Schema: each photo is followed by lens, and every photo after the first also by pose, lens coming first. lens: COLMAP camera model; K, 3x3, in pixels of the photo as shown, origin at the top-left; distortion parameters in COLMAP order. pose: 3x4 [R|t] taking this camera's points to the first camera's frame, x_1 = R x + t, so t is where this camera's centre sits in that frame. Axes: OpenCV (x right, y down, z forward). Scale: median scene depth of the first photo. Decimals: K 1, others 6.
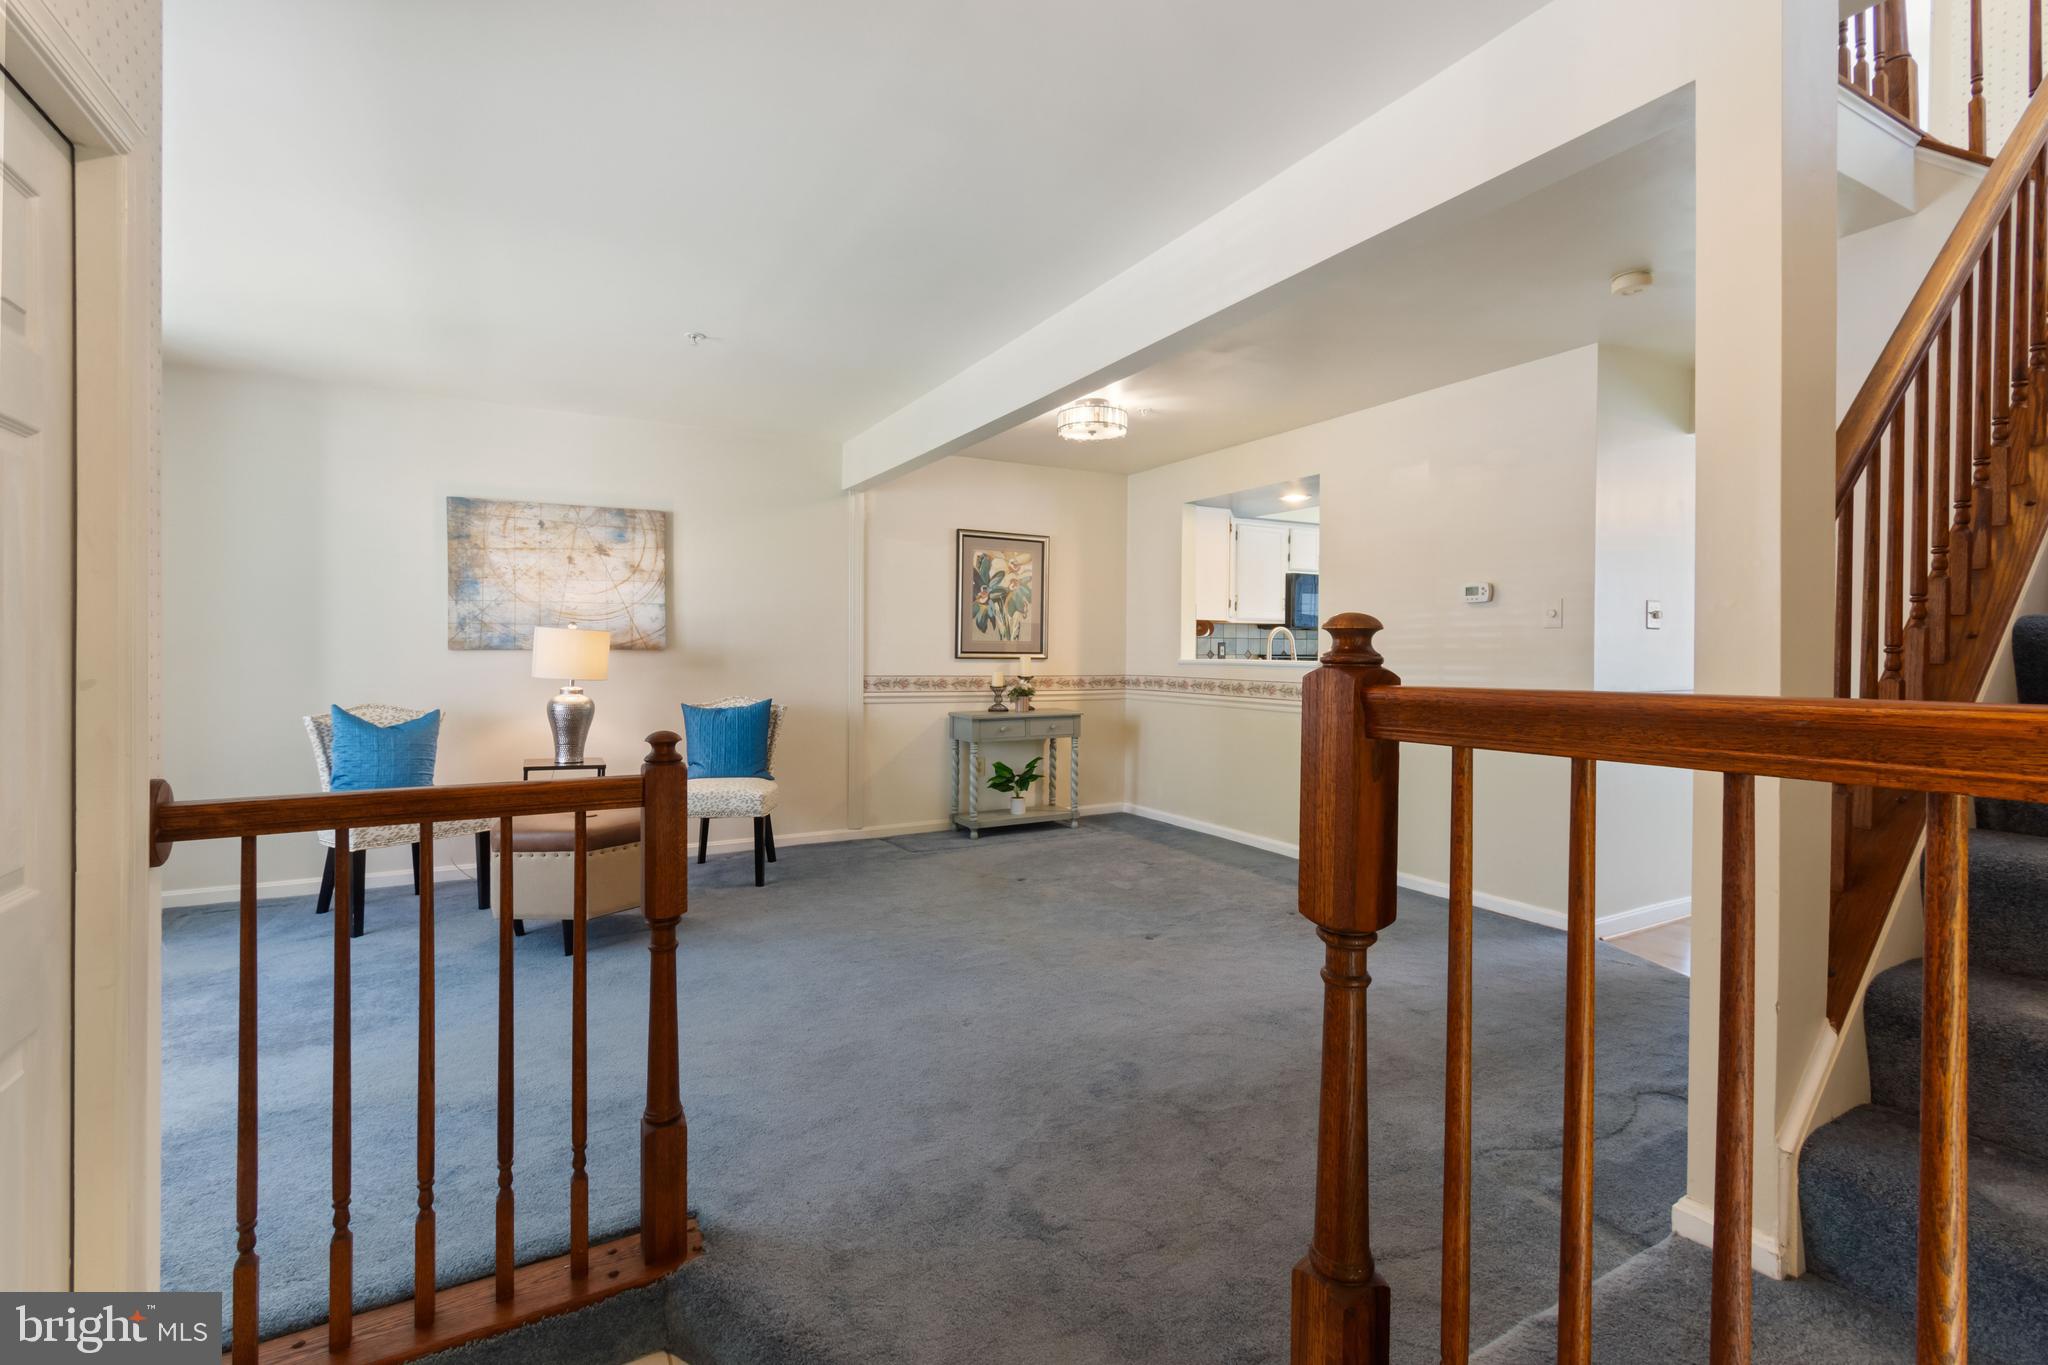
lens RADIAL K [[916.1, 0, 1017.8], [0, 916.1, 667.8], [0, 0, 1]] dist [0.001445, -0.000602]
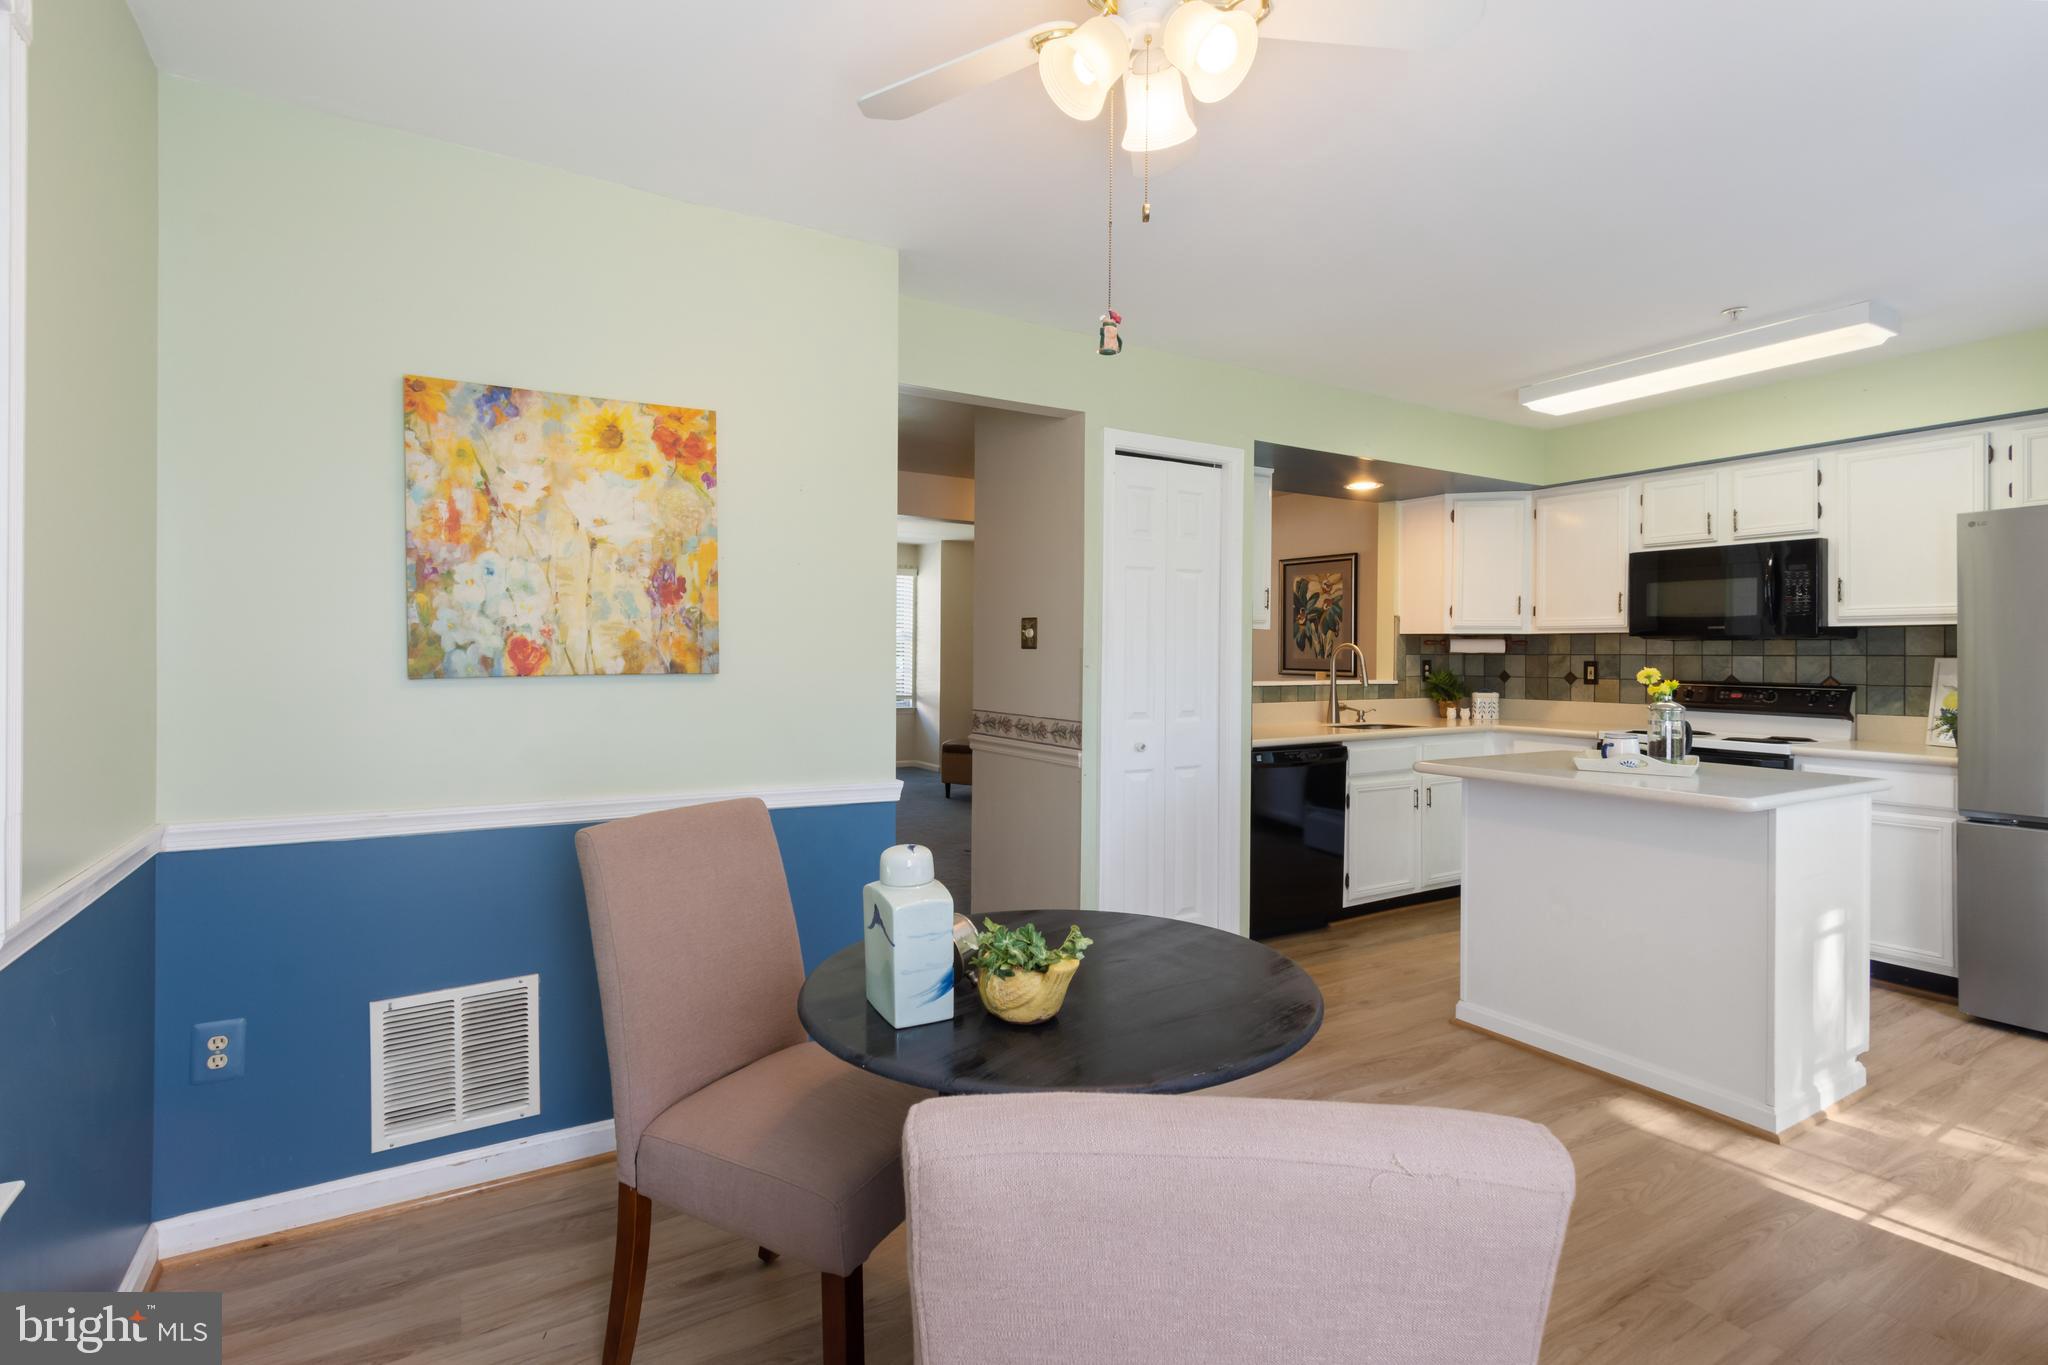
lens RADIAL K [[982.4, 0, 1017.7], [0, 982.4, 655.6], [0, 0, 1]] dist [0.000955, -0.001508]
pose [[0.044383, -0.001614, -0.999013, 1.131616], [-0.026939, 0.999633, -0.002812, -0.021027], [0.998651, 0.027037, 0.044324, 0.621045]]
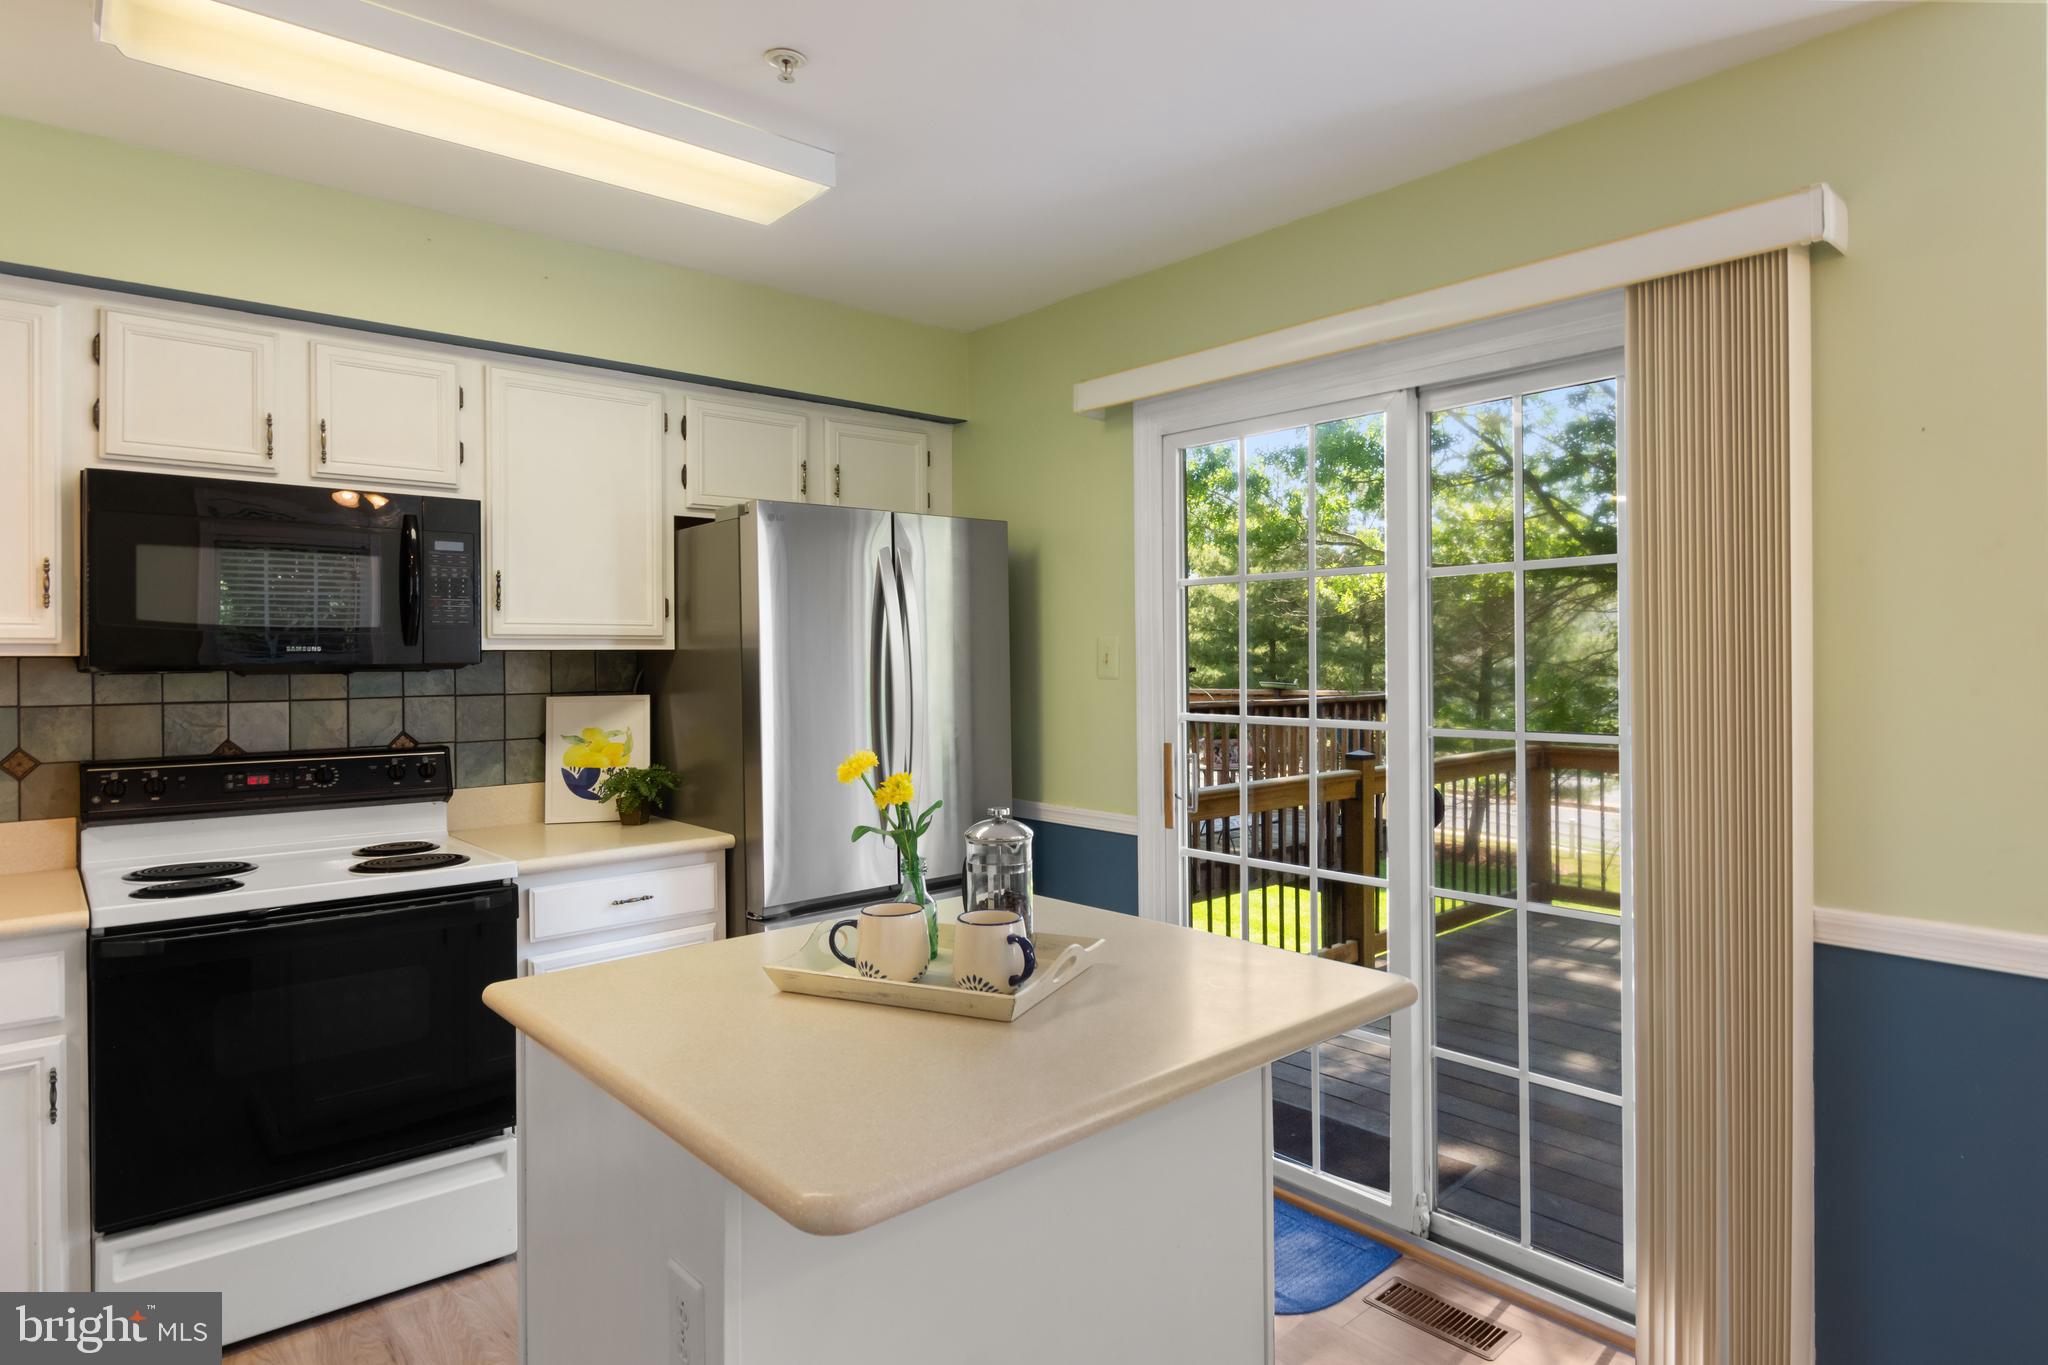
lens RADIAL K [[1129.1, 0, 1019.3], [0, 1129.1, 663.3], [0, 0, 1]] dist [-0.000574, -0.003105]
pose [[0.972596, -0.011787, 0.232202, 0.570088], [0.016027, 0.999737, -0.016385, -0.042153], [-0.231948, 0.019658, 0.972529, 0.705737]]
